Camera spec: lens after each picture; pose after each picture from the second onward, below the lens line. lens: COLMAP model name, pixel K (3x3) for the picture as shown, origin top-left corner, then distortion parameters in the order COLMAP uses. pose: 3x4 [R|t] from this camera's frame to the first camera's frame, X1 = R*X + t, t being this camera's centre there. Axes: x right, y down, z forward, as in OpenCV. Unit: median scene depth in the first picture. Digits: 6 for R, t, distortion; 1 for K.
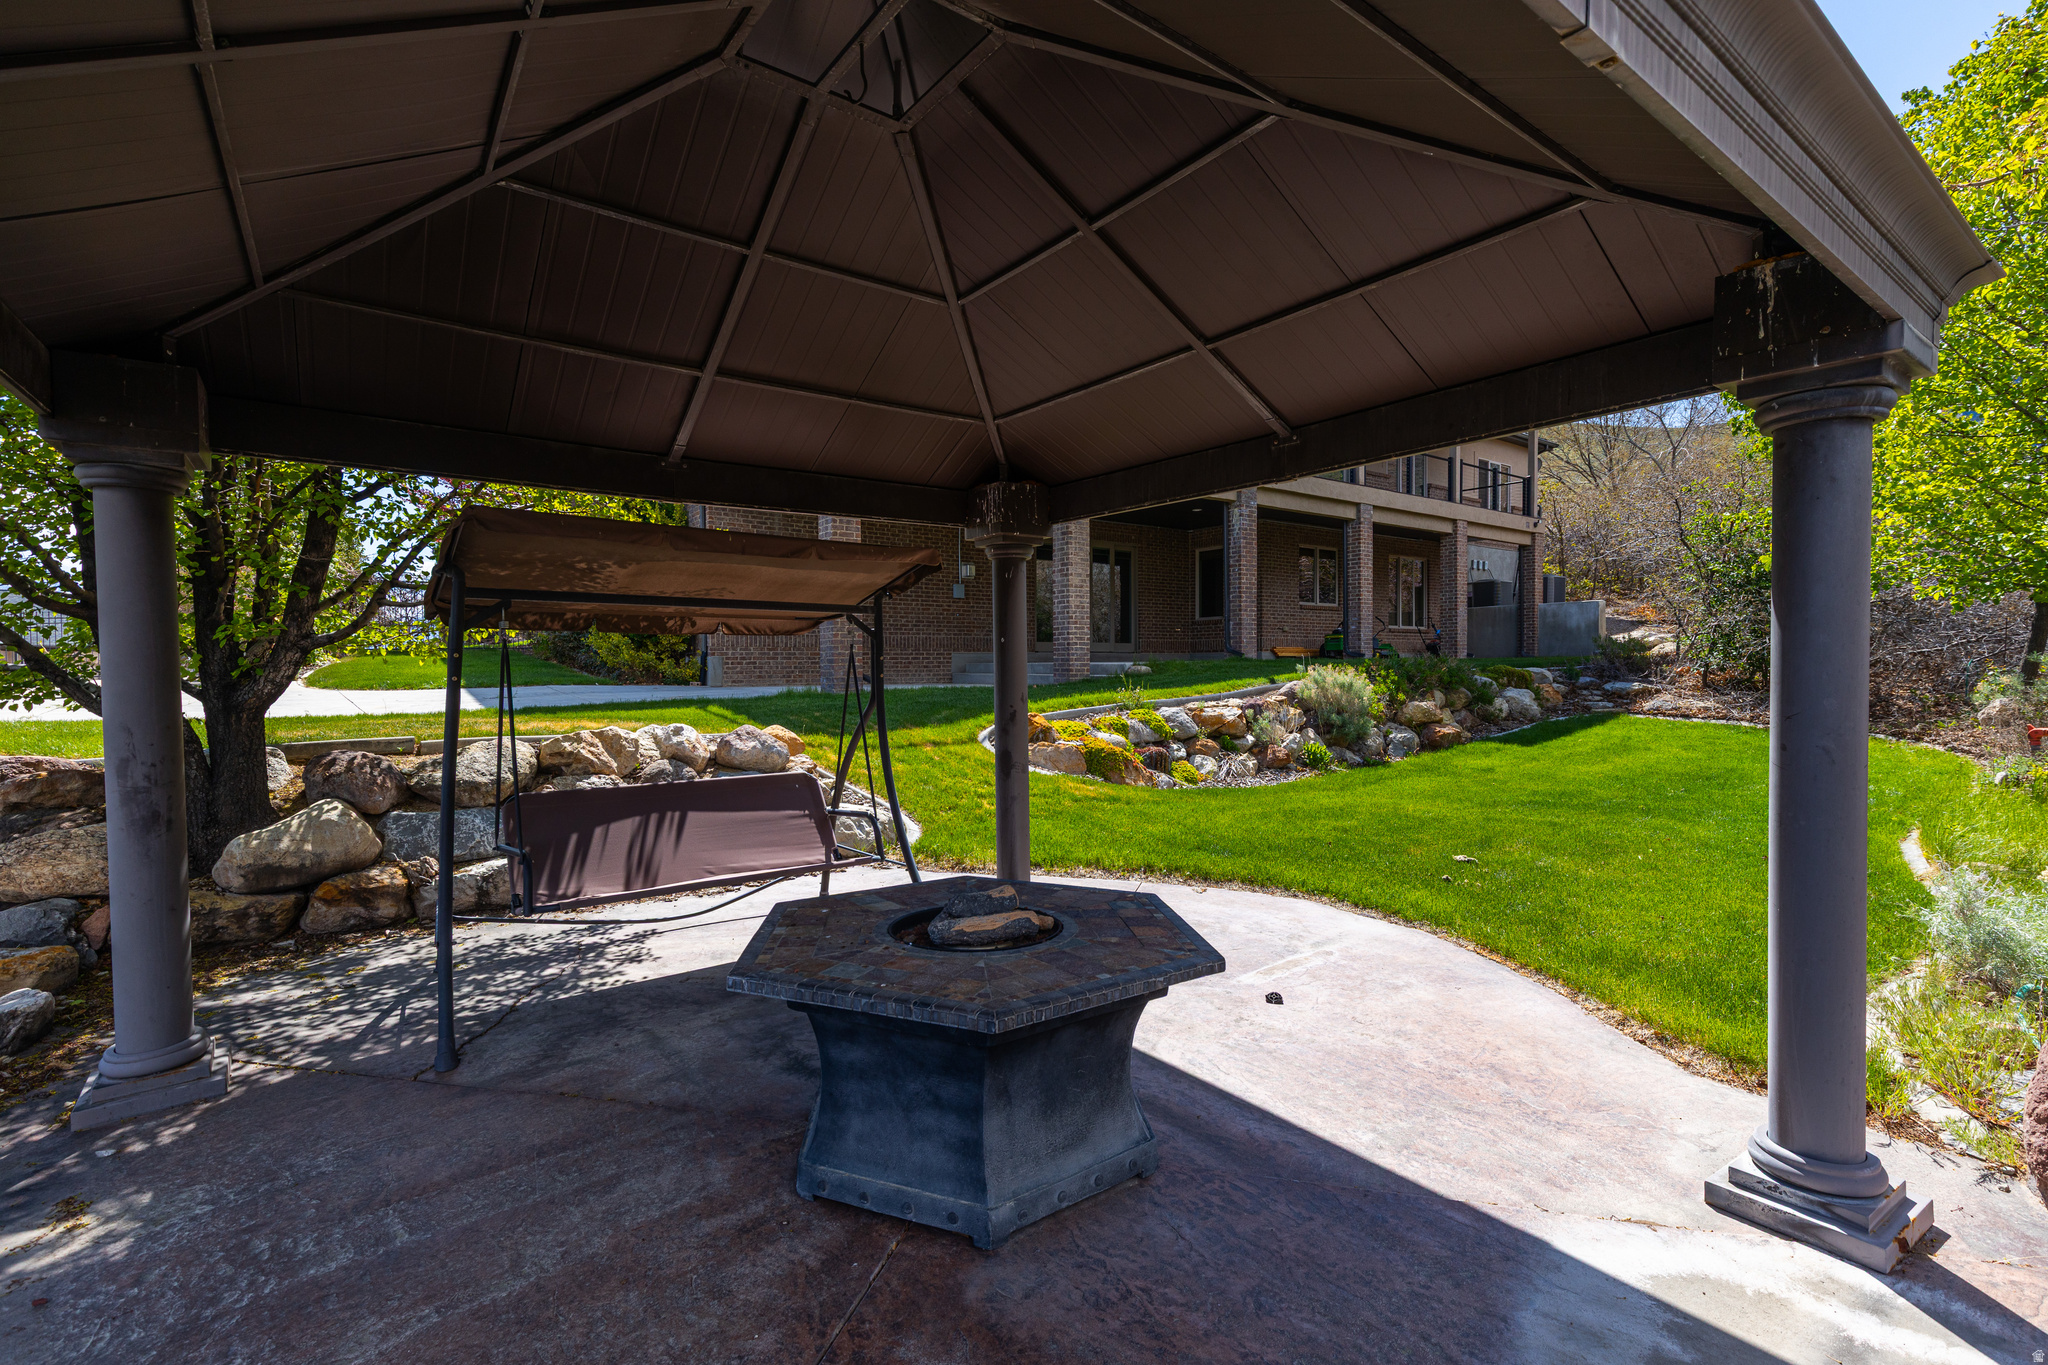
lens RADIAL K [[928.3, 0, 1025.9], [0, 928.3, 683.9], [0, 0, 1]] dist [0.013819, -0.000053]
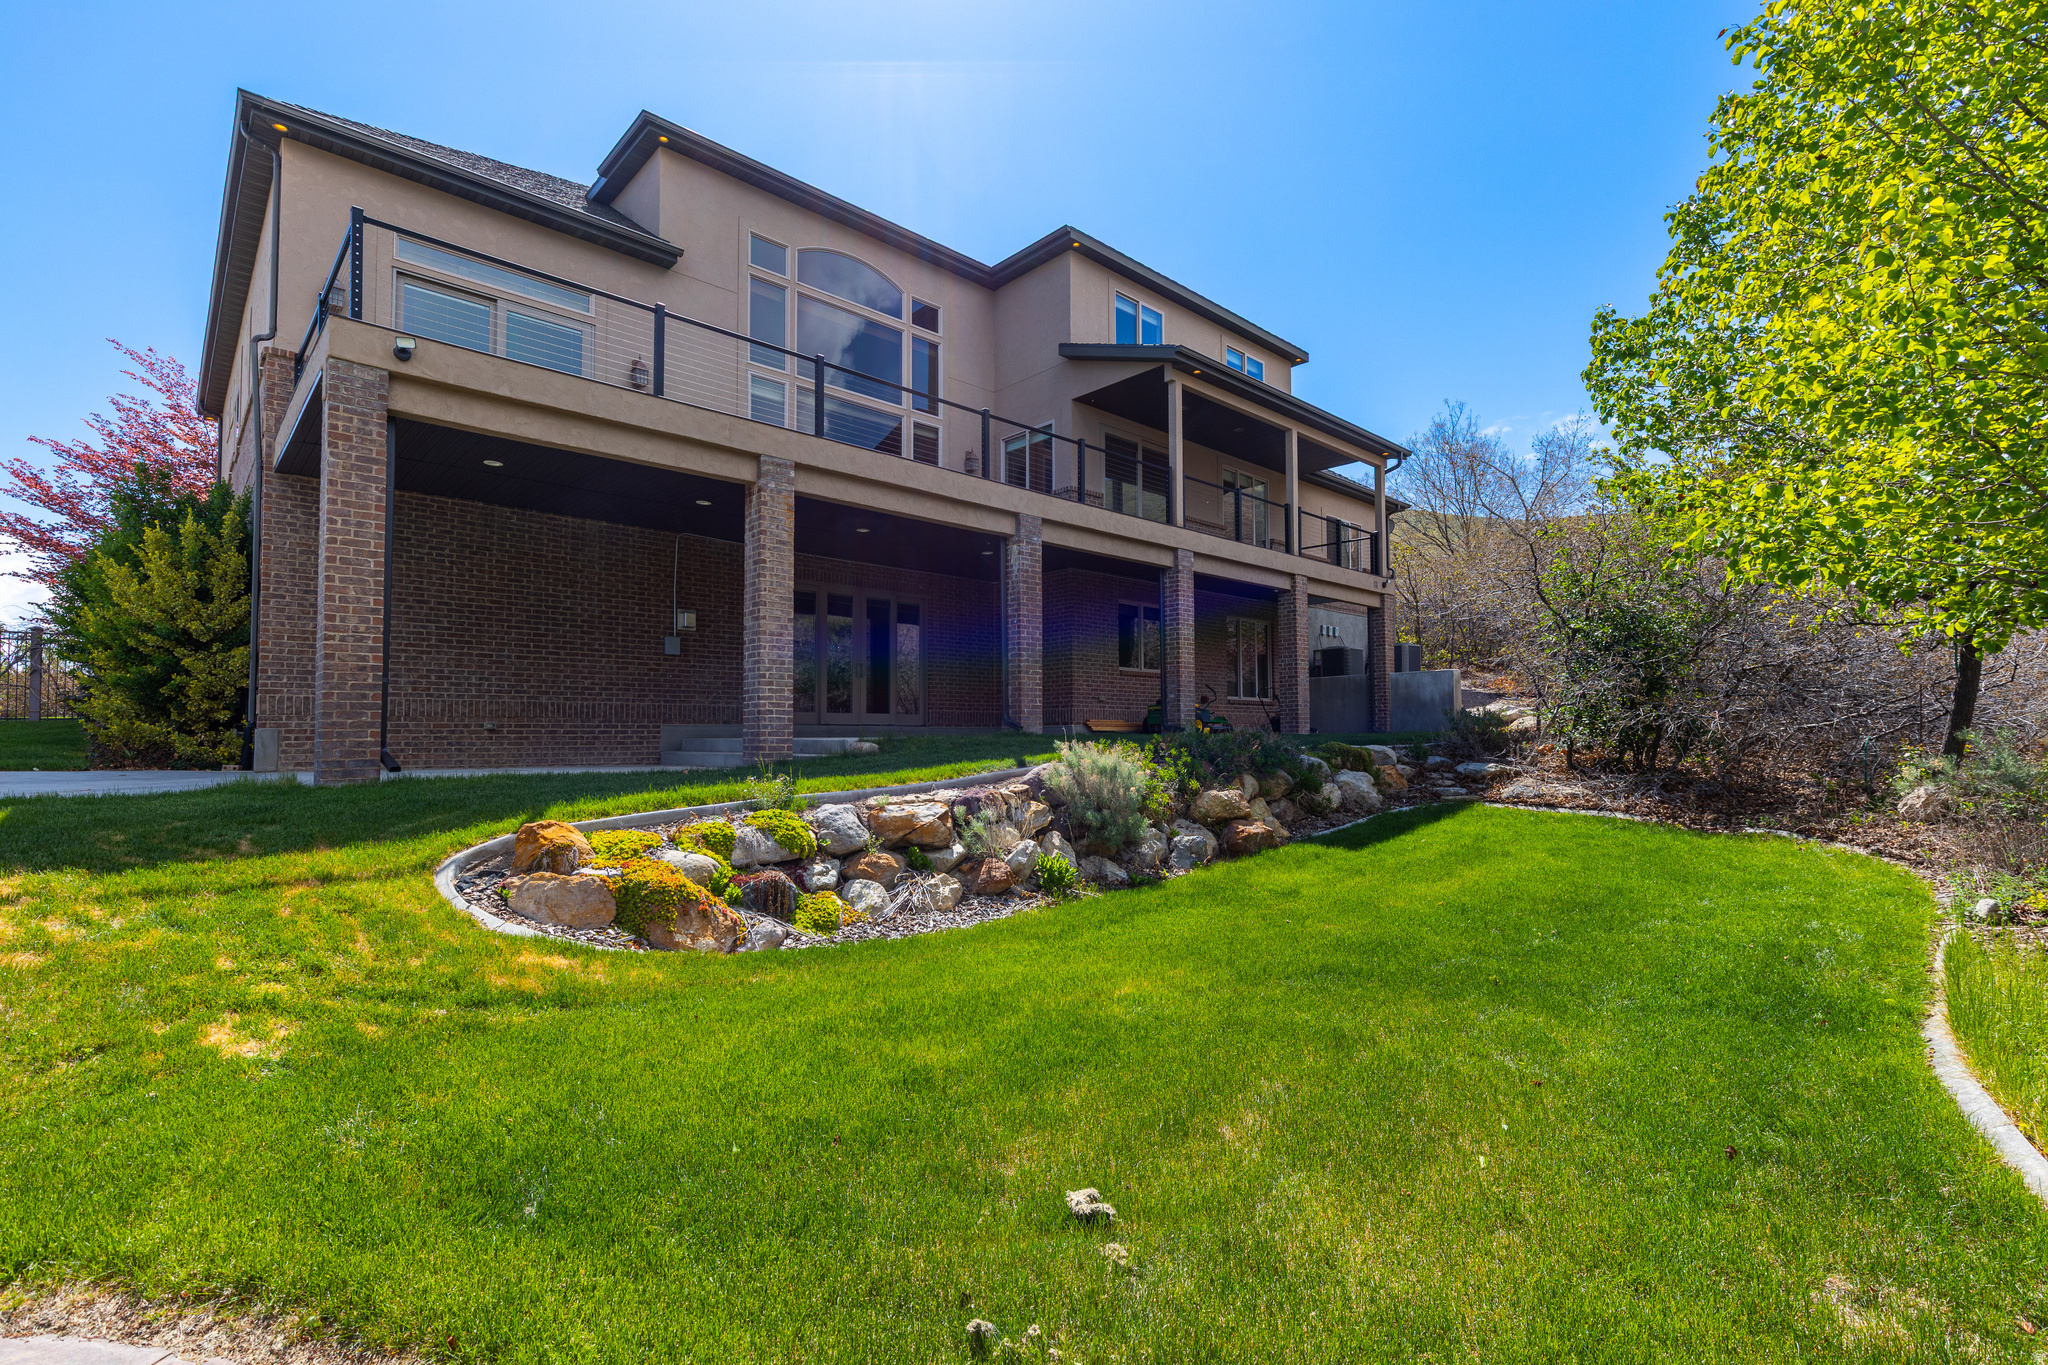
lens RADIAL K [[950.6, 0, 1010.2], [0, 950.6, 705.7], [0, 0, 1]] dist [0.023941, -0.000094]
pose [[0.994413, 0.005069, 0.105441, 0.162856], [0.000969, 0.998366, -0.057135, -0.005282], [-0.105559, 0.056917, 0.992783, 0.235524]]
